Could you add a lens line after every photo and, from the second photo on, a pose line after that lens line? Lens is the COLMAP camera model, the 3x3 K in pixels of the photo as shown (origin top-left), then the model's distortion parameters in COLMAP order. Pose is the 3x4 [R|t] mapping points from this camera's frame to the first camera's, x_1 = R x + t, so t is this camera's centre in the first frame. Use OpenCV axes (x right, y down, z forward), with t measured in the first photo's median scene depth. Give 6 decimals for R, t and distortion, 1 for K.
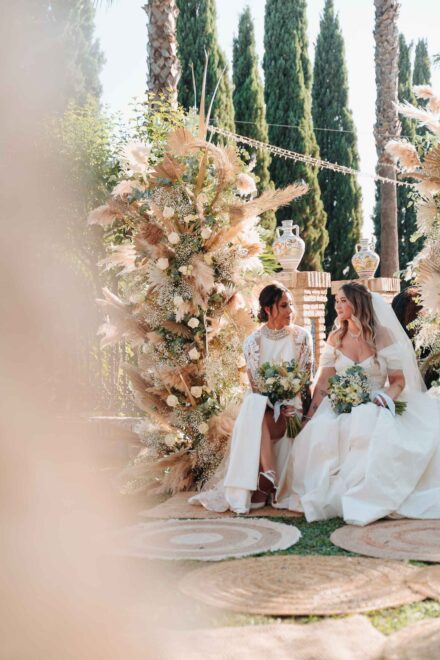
lens RADIAL K [[957.2, 0, 220.0], [0, 957.2, 330.0], [0, 0, 1]] dist [0.267769, 0.012670]
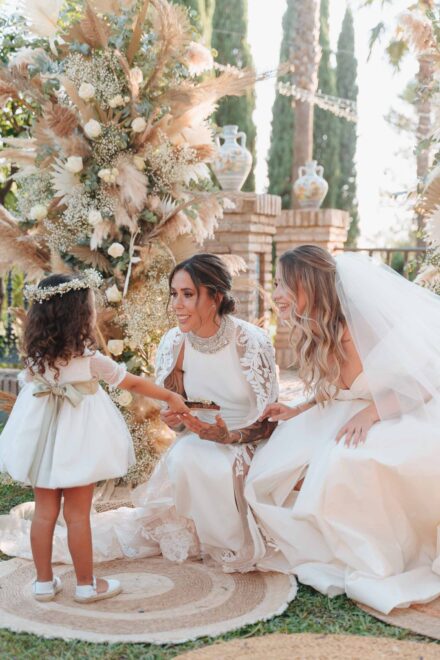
lens RADIAL K [[1016.5, 0, 220.0], [0, 1016.5, 330.0], [0, 0, 1]] dist [-0.160654, 1.361084]
pose [[0.992629, 0.037981, 0.115090, -0.034630], [-0.044786, 0.997361, 0.057134, 0.005038], [-0.112616, -0.061867, 0.991711, 0.239630]]
